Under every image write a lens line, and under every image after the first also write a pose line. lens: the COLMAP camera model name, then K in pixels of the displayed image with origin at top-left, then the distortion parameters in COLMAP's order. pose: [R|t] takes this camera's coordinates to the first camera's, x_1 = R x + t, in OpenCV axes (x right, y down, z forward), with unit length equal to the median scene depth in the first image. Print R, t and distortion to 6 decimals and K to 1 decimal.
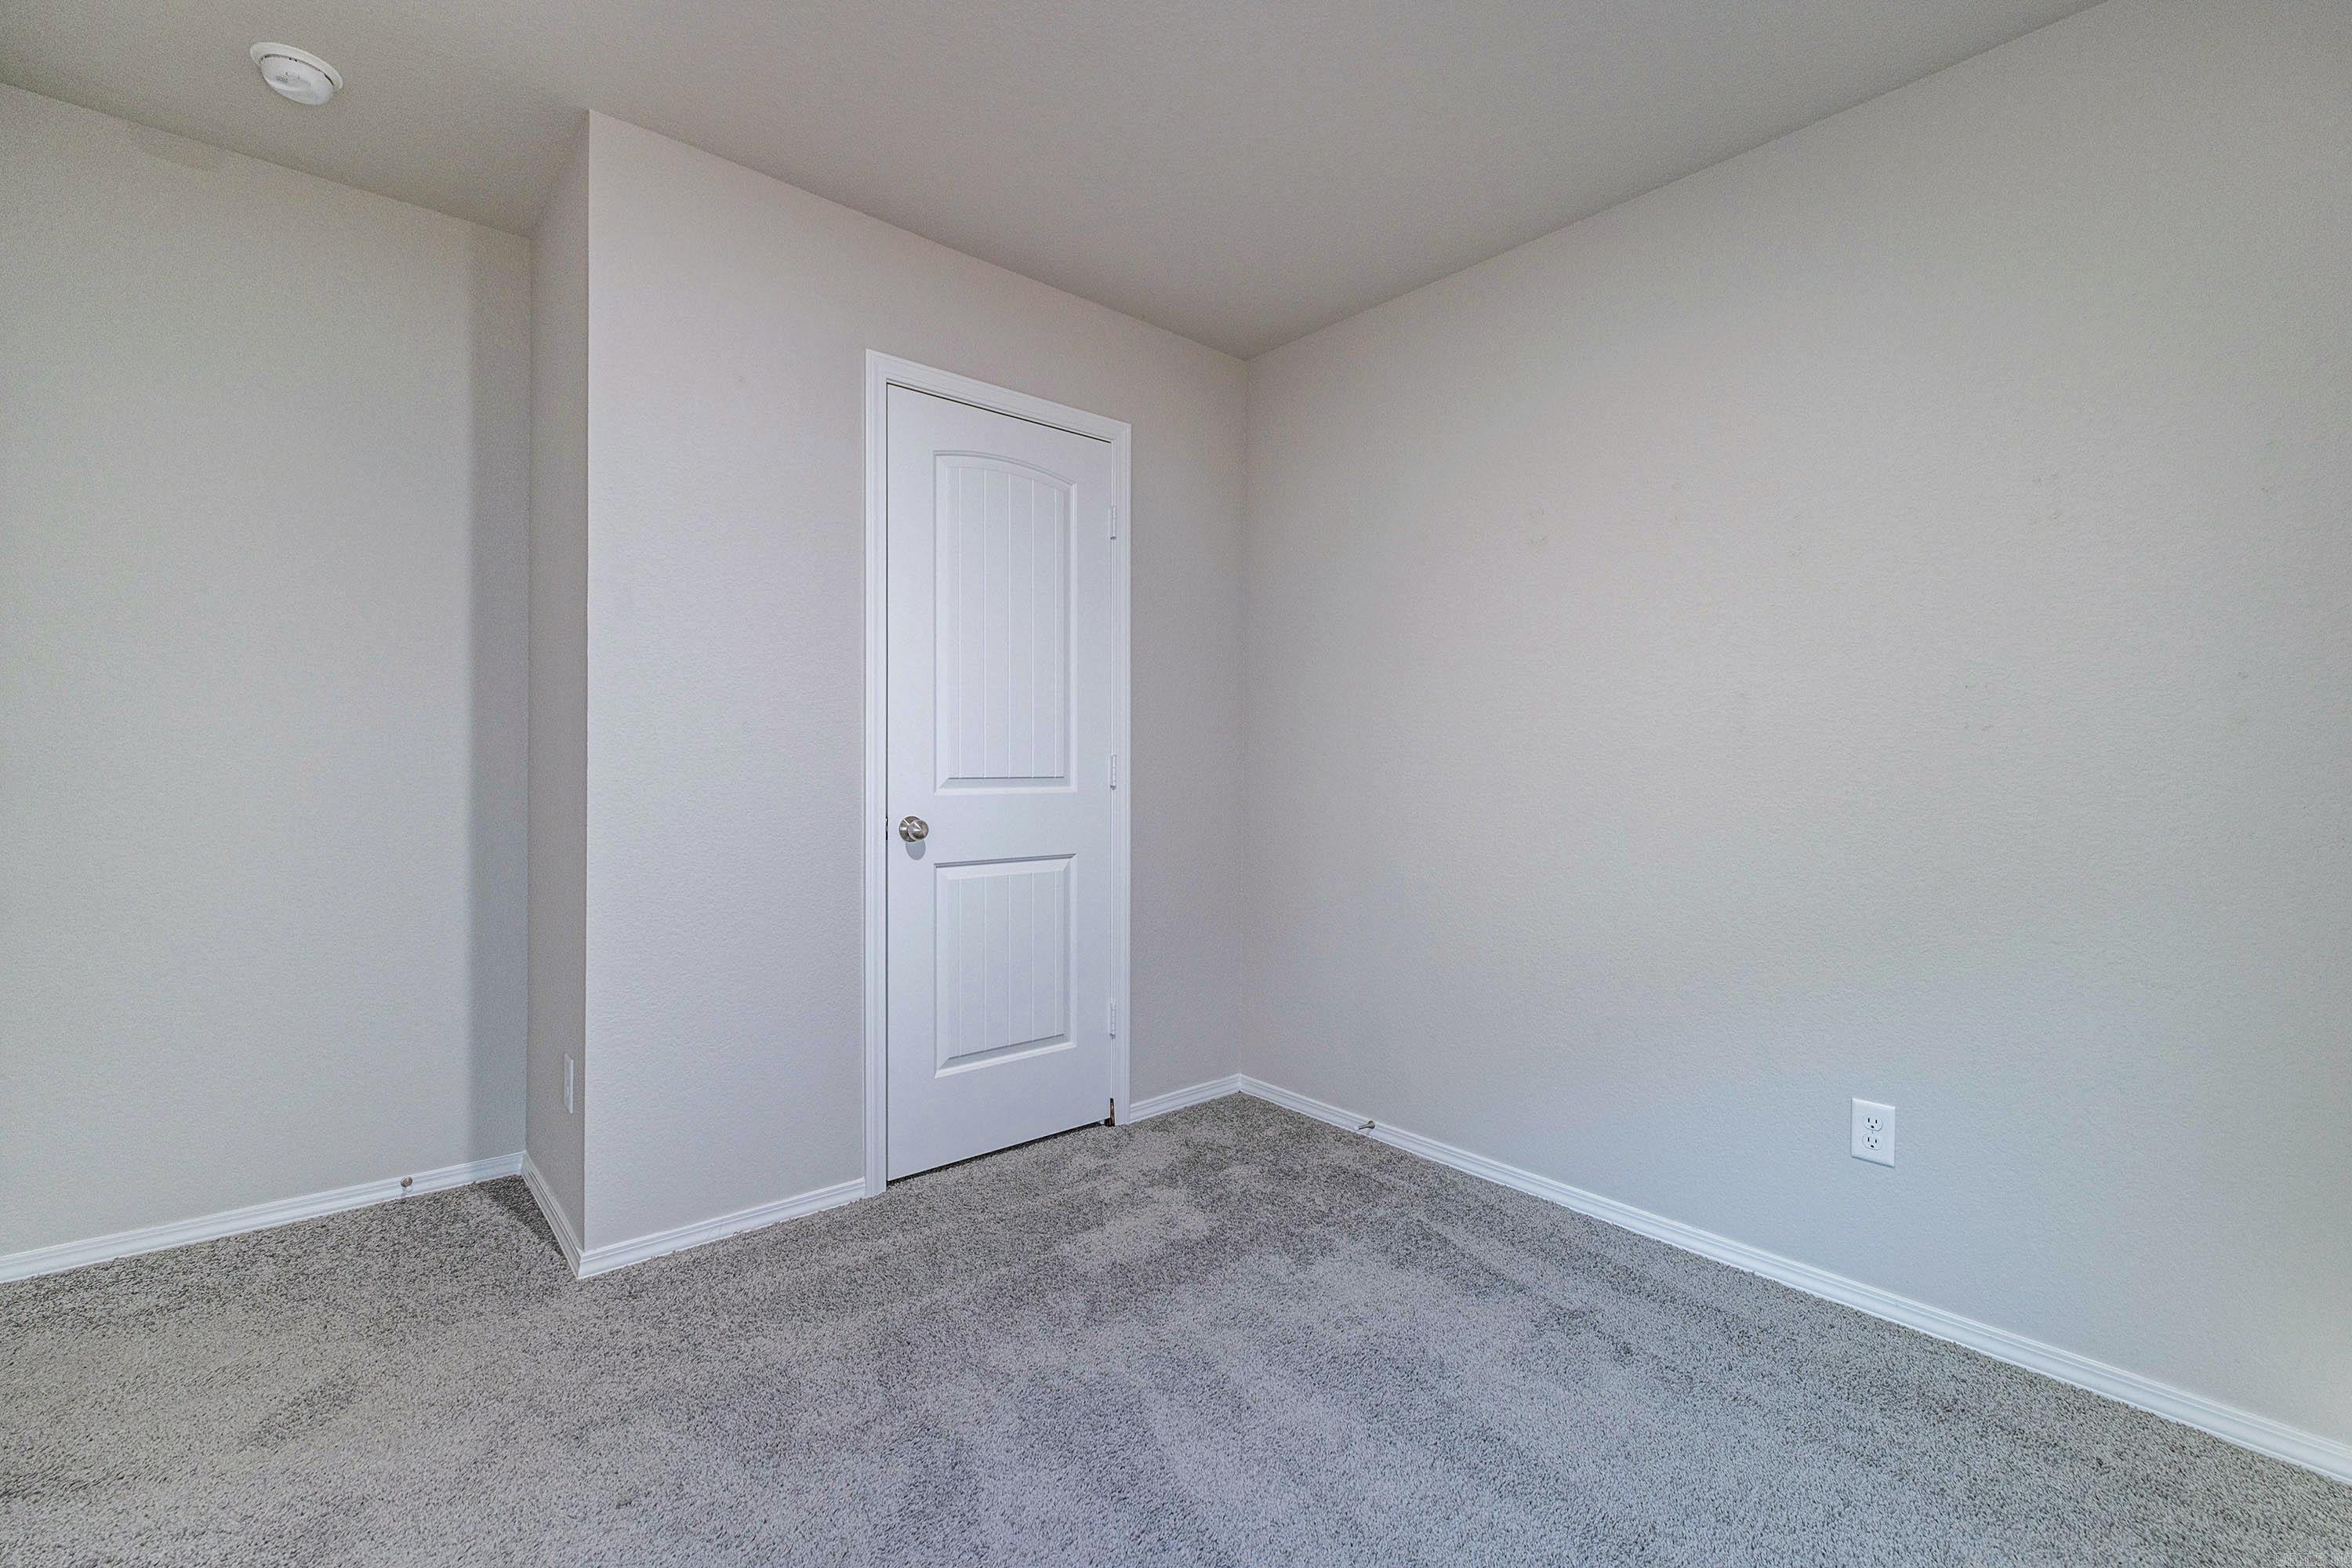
lens RADIAL K [[1019.3, 0, 1178.2], [0, 1019.3, 776.6], [0, 0, 1]] dist [0.001204, -0.000014]
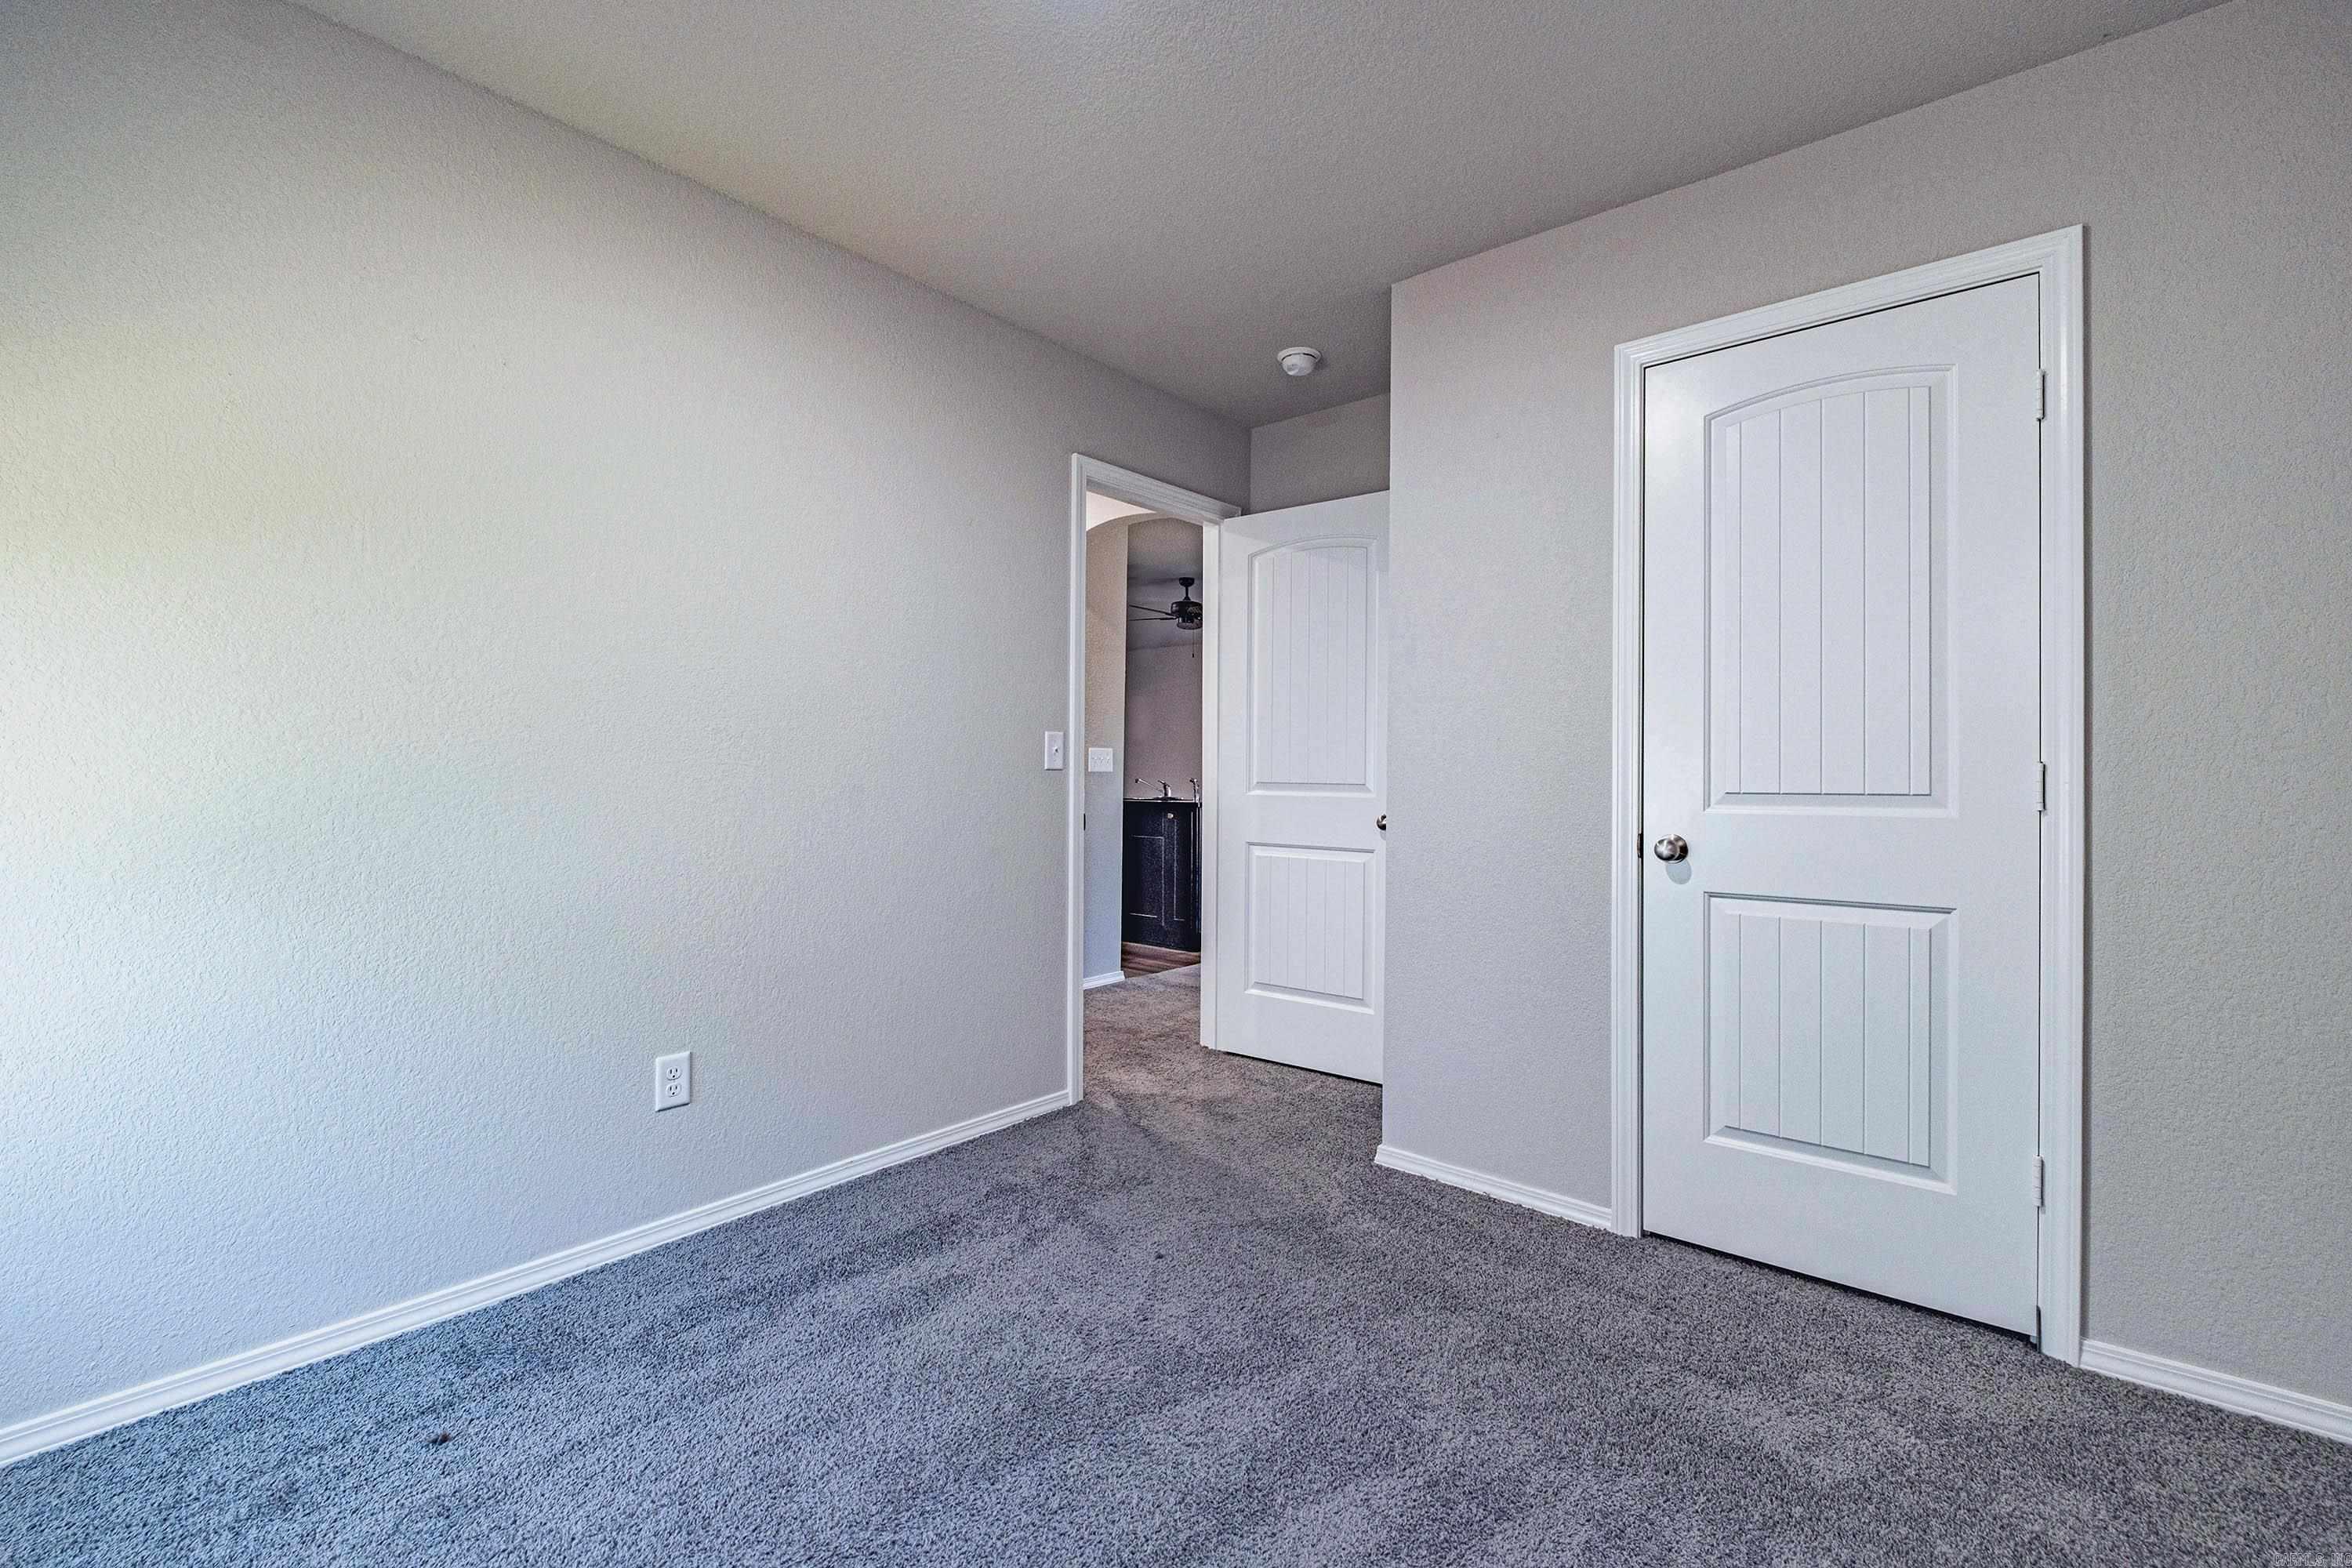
lens RADIAL K [[1019.3, 0, 1178.2], [0, 1019.3, 776.6], [0, 0, 1]] dist [0.001204, -0.000014]
pose [[0.142287, -0.005701, -0.989809, 0.550697], [-0.016671, 0.999828, -0.008155, 0.002168], [0.989685, 0.017662, 0.142168, 0.431259]]
